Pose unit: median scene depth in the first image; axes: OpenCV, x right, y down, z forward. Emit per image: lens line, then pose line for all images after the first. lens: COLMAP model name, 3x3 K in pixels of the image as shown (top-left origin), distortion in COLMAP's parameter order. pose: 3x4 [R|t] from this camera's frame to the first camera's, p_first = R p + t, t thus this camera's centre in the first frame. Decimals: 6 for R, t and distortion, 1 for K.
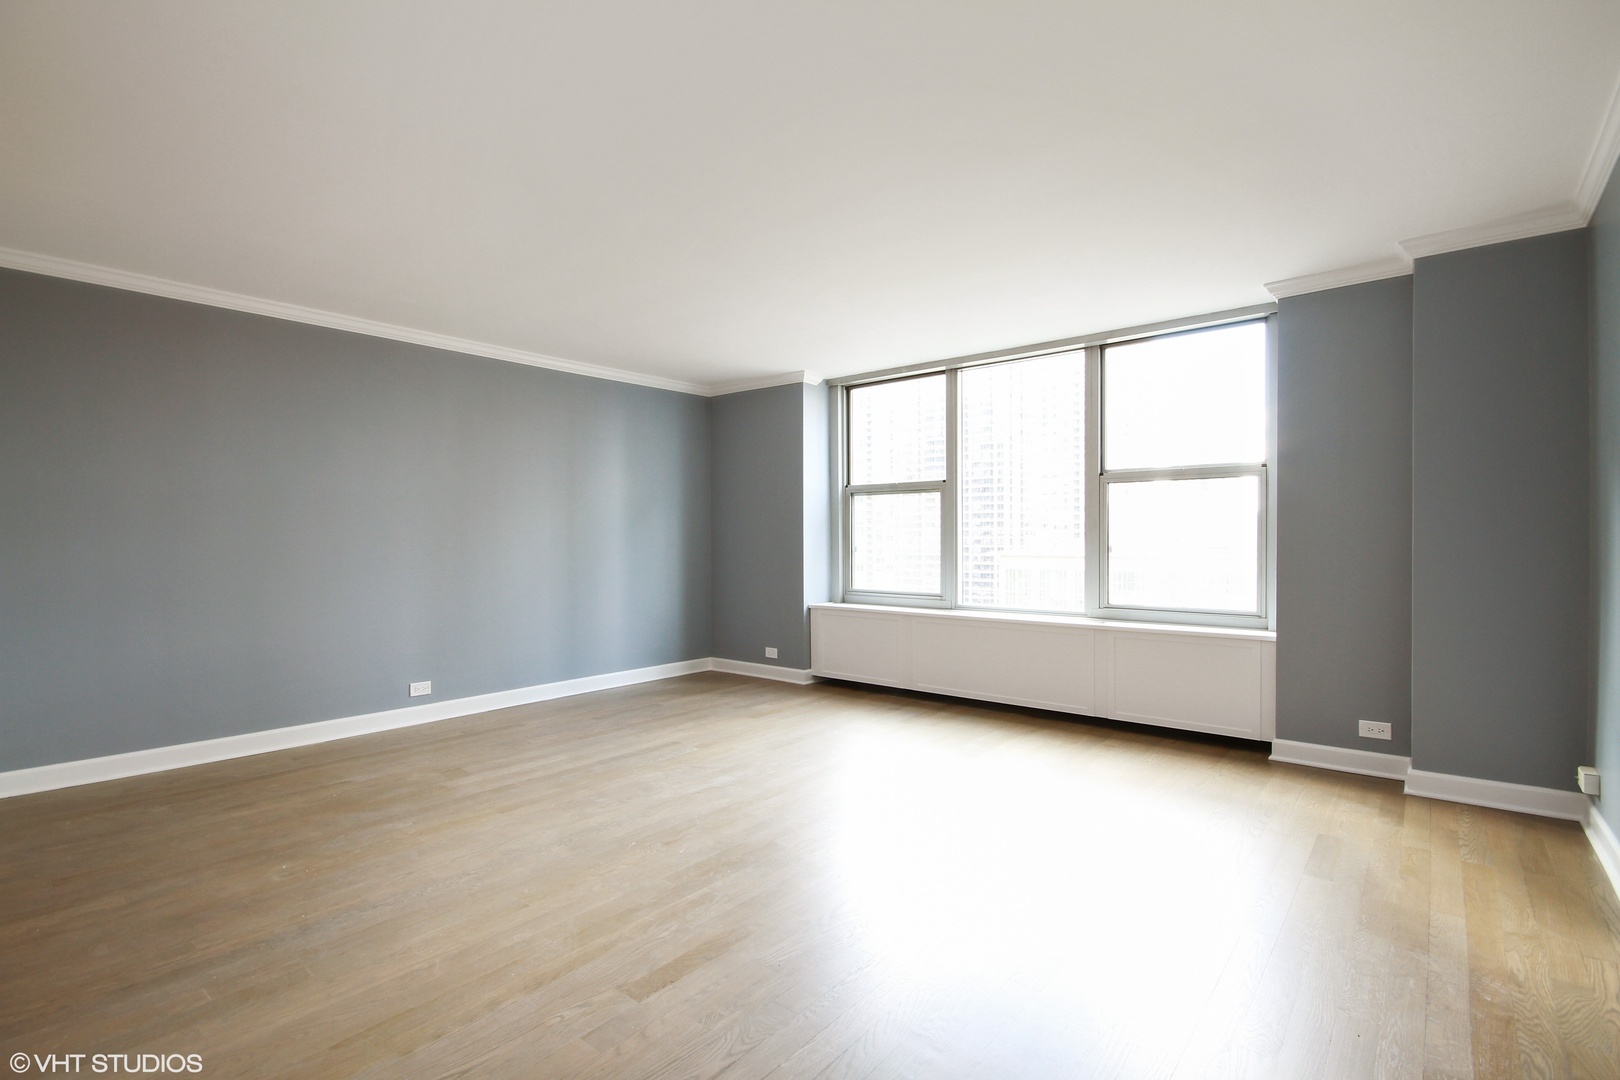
lens RADIAL K [[746.1, 0, 806.6], [0, 746.1, 543.7], [0, 0, 1]] dist [0.000228, 0.000389]
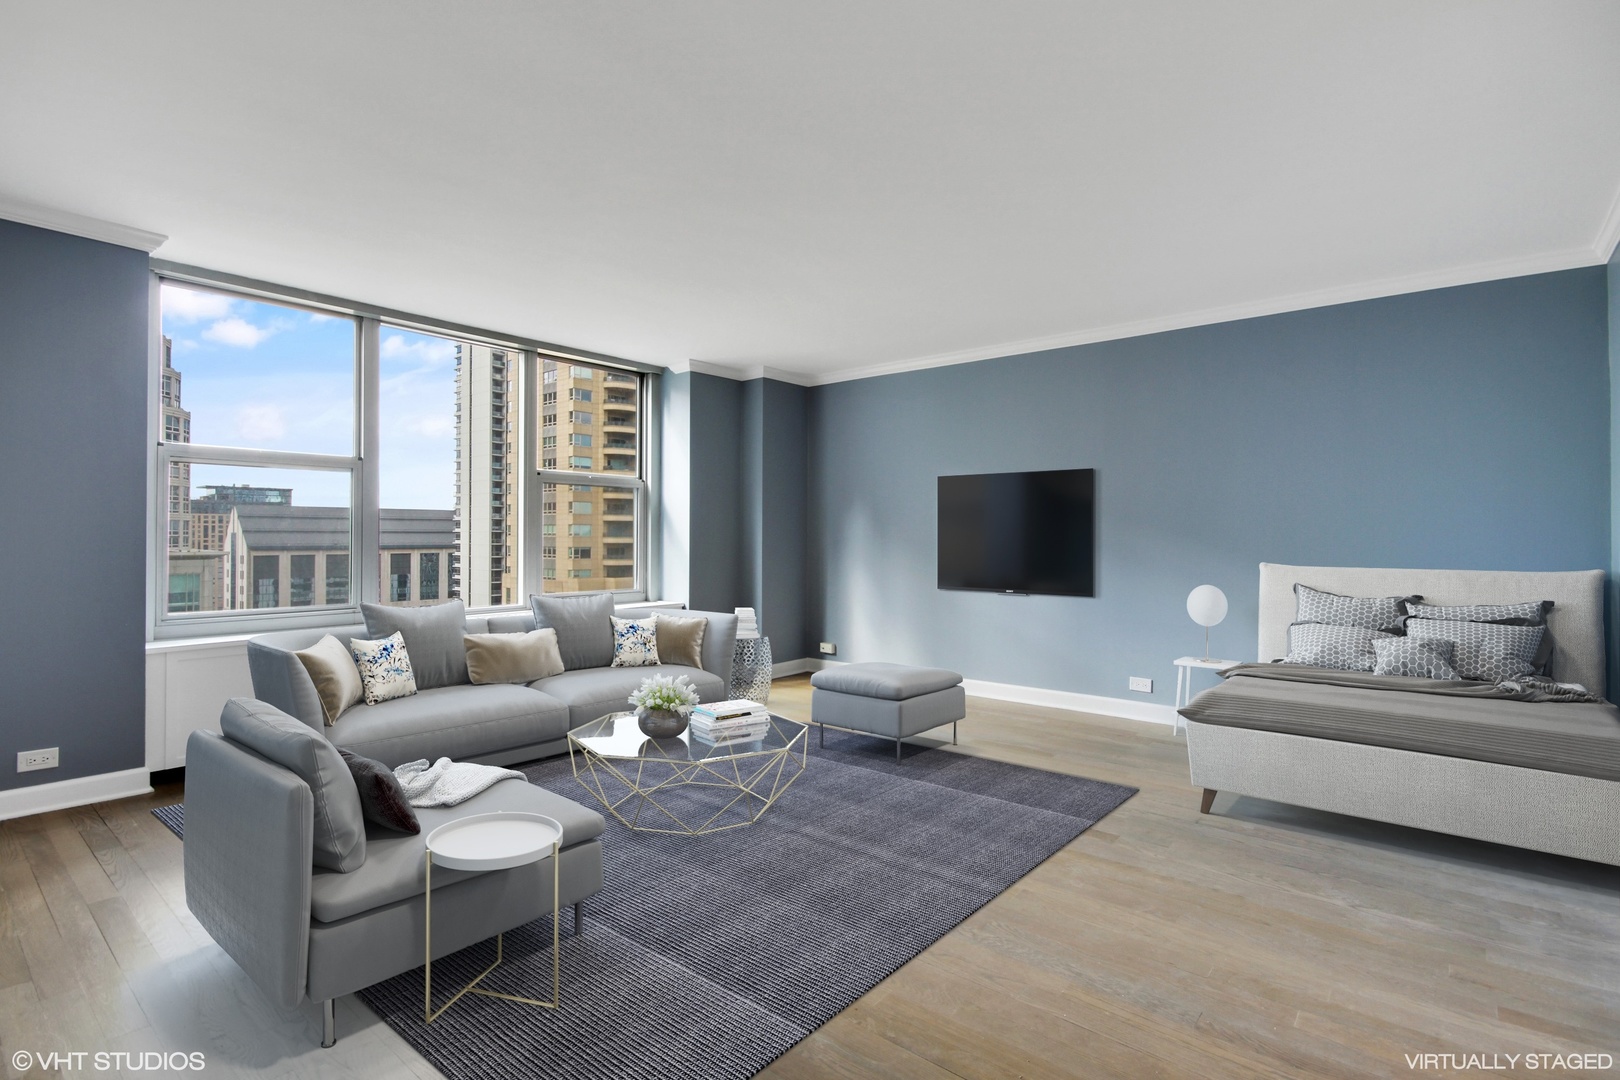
lens RADIAL K [[746.1, 0, 806.6], [0, 746.1, 543.7], [0, 0, 1]] dist [0.000228, 0.000389]
pose [[0.025899, -0.001388, 0.999664, -0.572786], [0.005267, 0.999985, 0.001252, 0.005656], [-0.999651, 0.005233, 0.025906, 0.520612]]
